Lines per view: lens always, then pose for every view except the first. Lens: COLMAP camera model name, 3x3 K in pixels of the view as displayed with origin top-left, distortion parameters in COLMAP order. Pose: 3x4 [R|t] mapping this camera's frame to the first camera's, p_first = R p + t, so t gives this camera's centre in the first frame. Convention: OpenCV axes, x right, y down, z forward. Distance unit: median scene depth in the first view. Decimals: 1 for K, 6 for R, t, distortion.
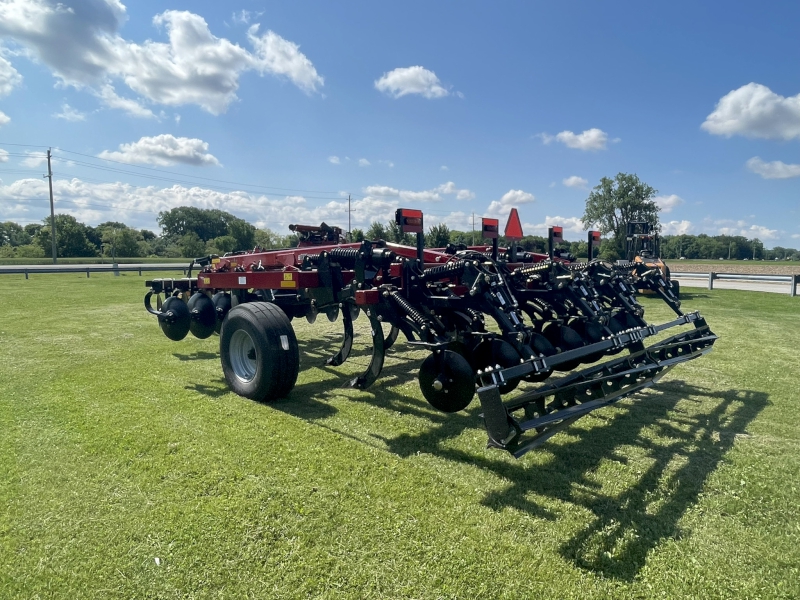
lens RADIAL K [[516.3, 0, 400.0], [0, 516.3, 300.0], [0, 0, 1]] dist [-0.002531, -0.000149]
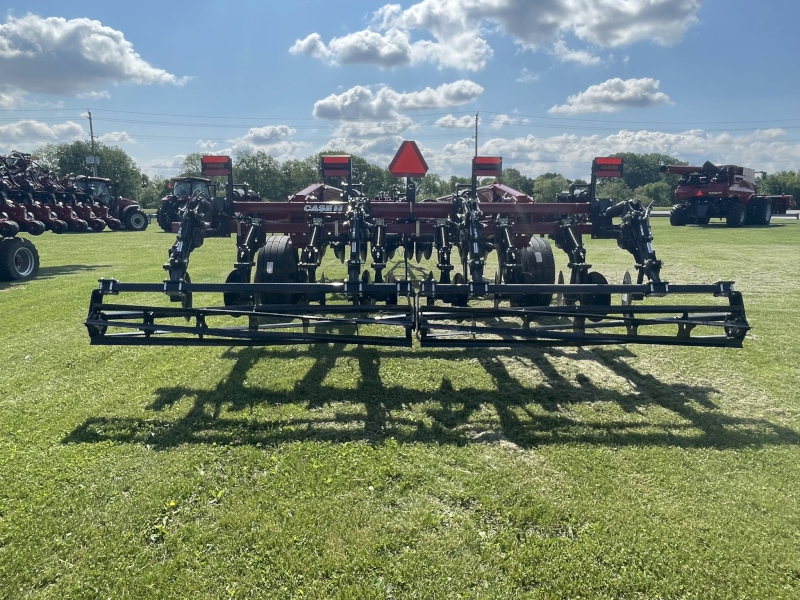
lens RADIAL K [[523.4, 0, 400.0], [0, 523.4, 300.0], [0, 0, 1]] dist [-0.002107, -0.016652]
pose [[0.662054, 0.125470, -0.738879, 0.061861], [-0.055077, 0.991366, 0.118994, -0.000621], [0.747430, -0.038085, 0.663248, 0.024397]]
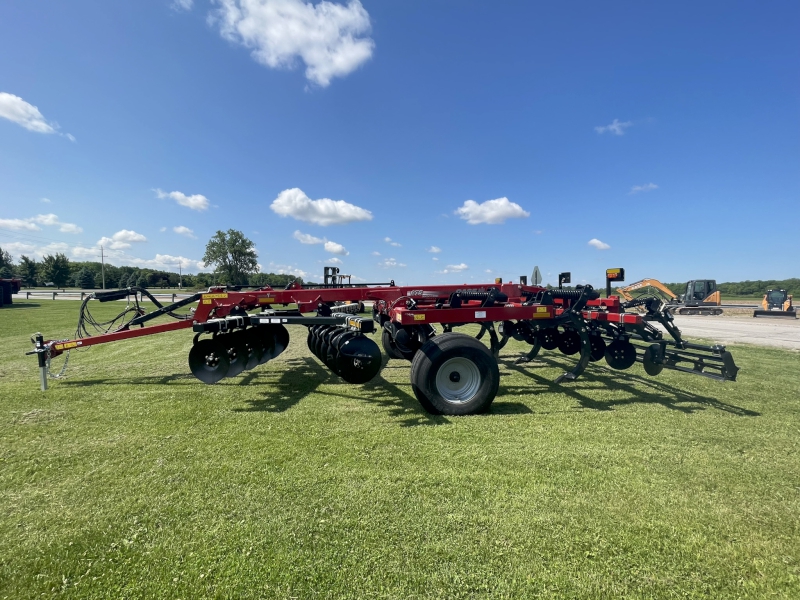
lens RADIAL K [[346.3, 0, 400.0], [0, 346.3, 300.0], [0, 0, 1]] dist [-0.002491, -0.000183]
pose [[0.620792, -0.021417, 0.783682, -0.066047], [0.056350, 0.998260, -0.017356, -0.003598], [-0.781947, 0.054935, 0.620919, 0.043387]]
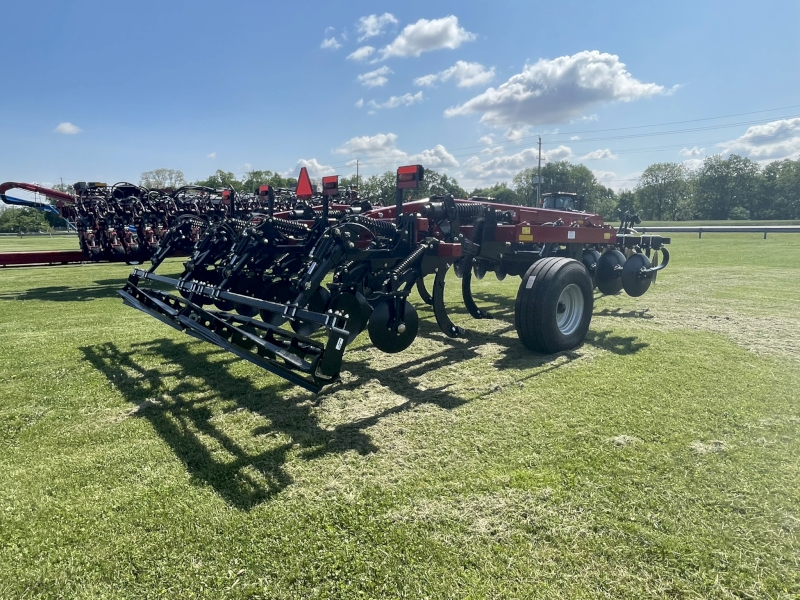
lens RADIAL K [[507.6, 0, 400.0], [0, 507.6, 300.0], [0, 0, 1]] dist [0.017636, 0.001547]
pose [[-0.156190, 0.146978, -0.976730, 0.085812], [-0.065657, 0.985135, 0.158742, -0.007072], [0.985542, 0.088923, -0.144218, 0.092580]]
